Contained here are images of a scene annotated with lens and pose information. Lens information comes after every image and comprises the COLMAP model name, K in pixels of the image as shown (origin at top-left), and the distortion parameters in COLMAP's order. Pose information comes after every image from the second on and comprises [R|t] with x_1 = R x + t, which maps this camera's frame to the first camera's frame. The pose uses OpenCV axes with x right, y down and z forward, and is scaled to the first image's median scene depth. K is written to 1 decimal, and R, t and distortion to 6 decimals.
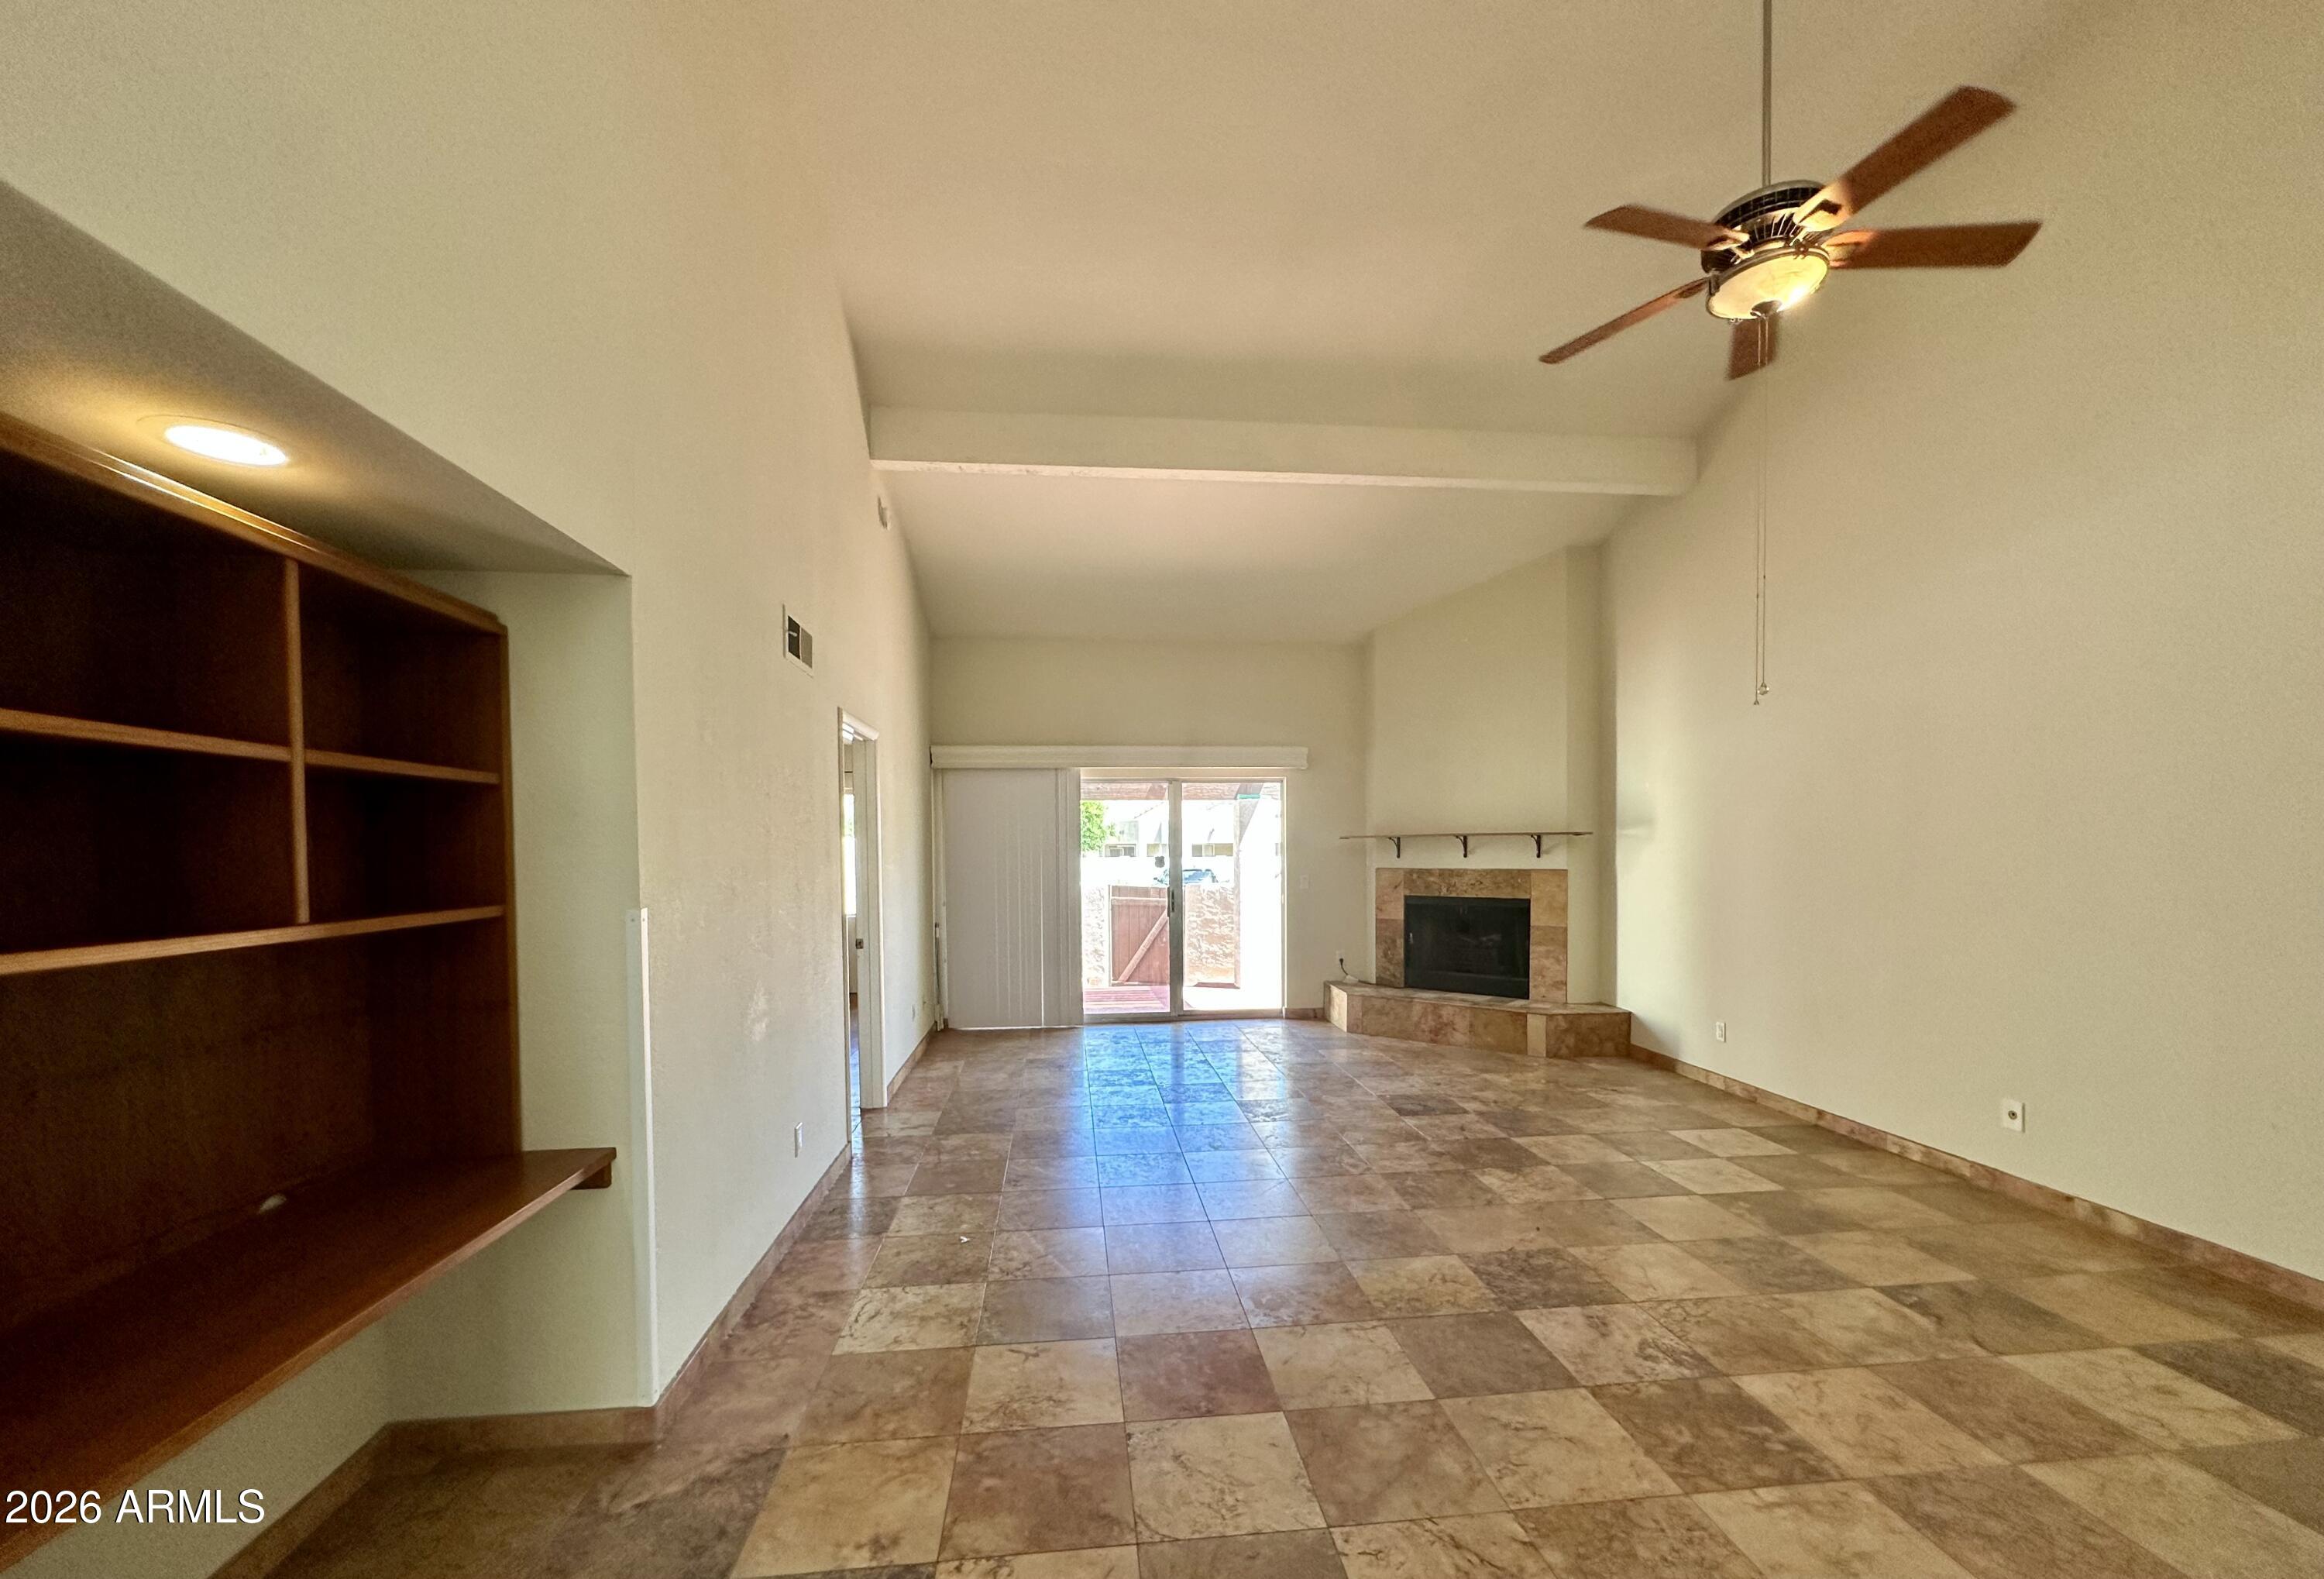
lens RADIAL K [[960.2, 0, 1163.3], [0, 960.2, 870.0], [0, 0, 1]] dist [-0.000133, 0.000182]
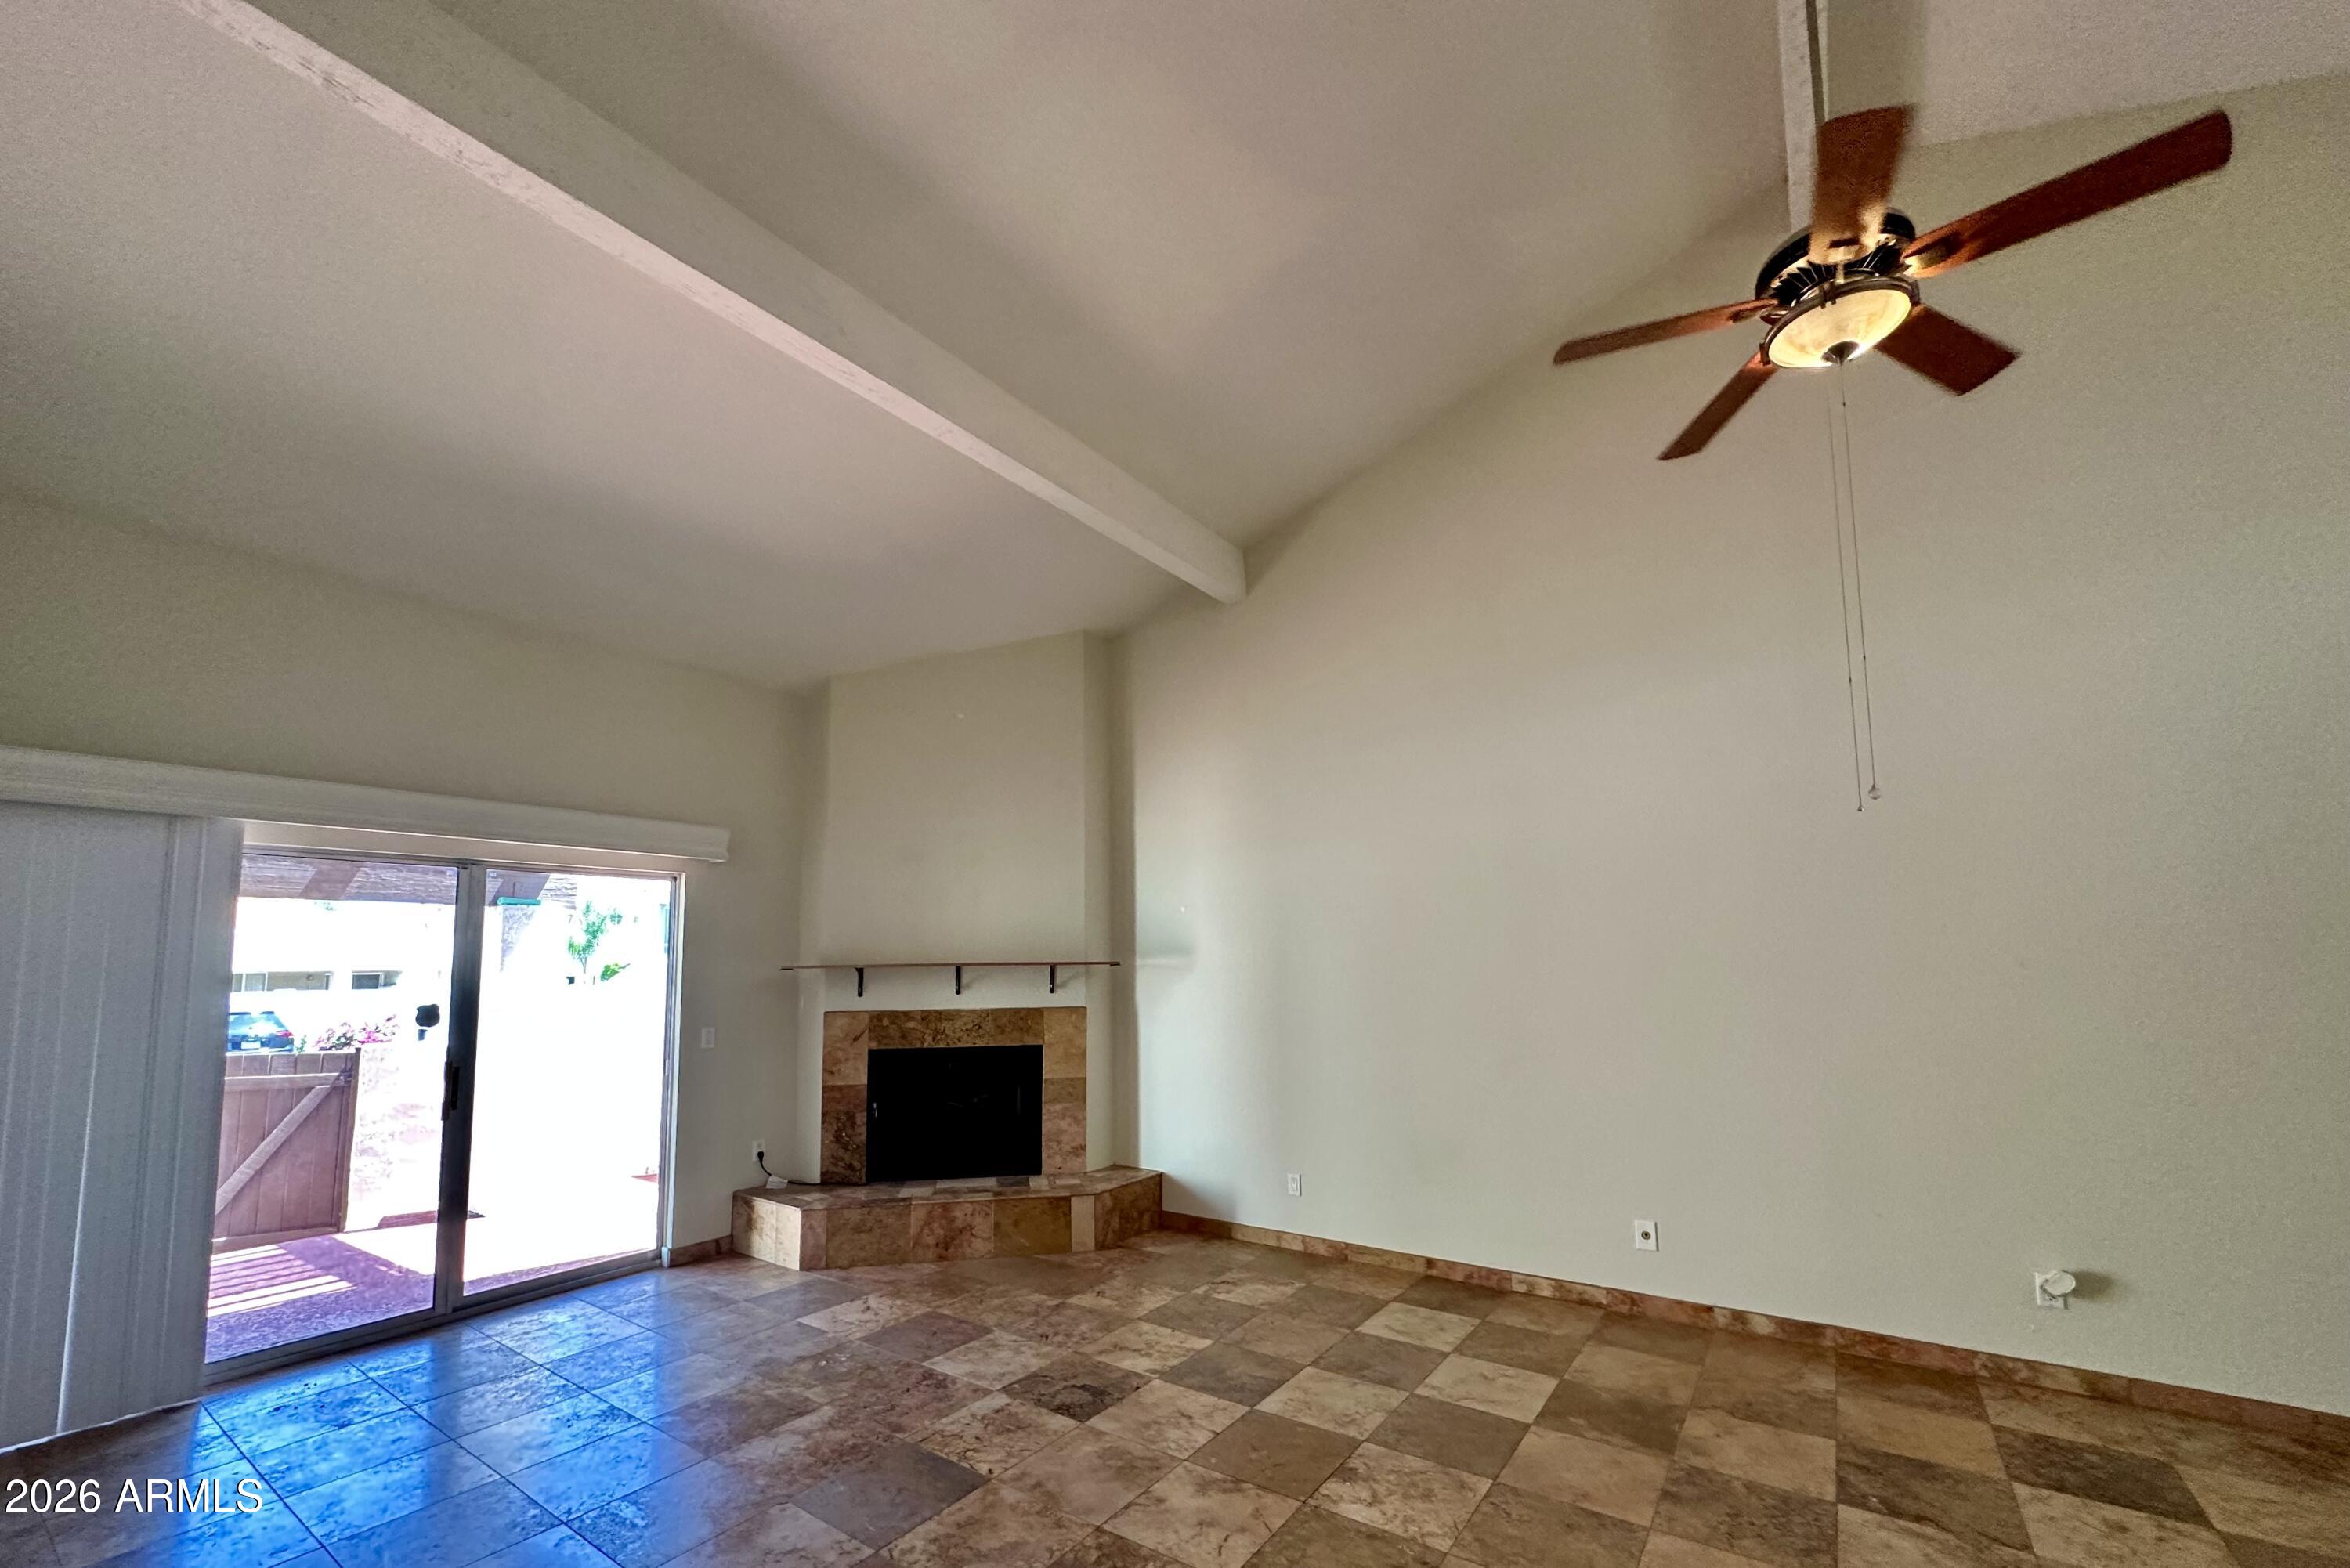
lens RADIAL K [[943.1, 0, 1176.3], [0, 943.1, 878.7], [0, 0, 1]] dist [-0.003321, 0.000632]
pose [[0.652860, 0.068209, 0.754401, -0.149838], [0.024348, 0.993533, -0.110901, -0.018208], [-0.757087, 0.090771, 0.646978, 0.404043]]
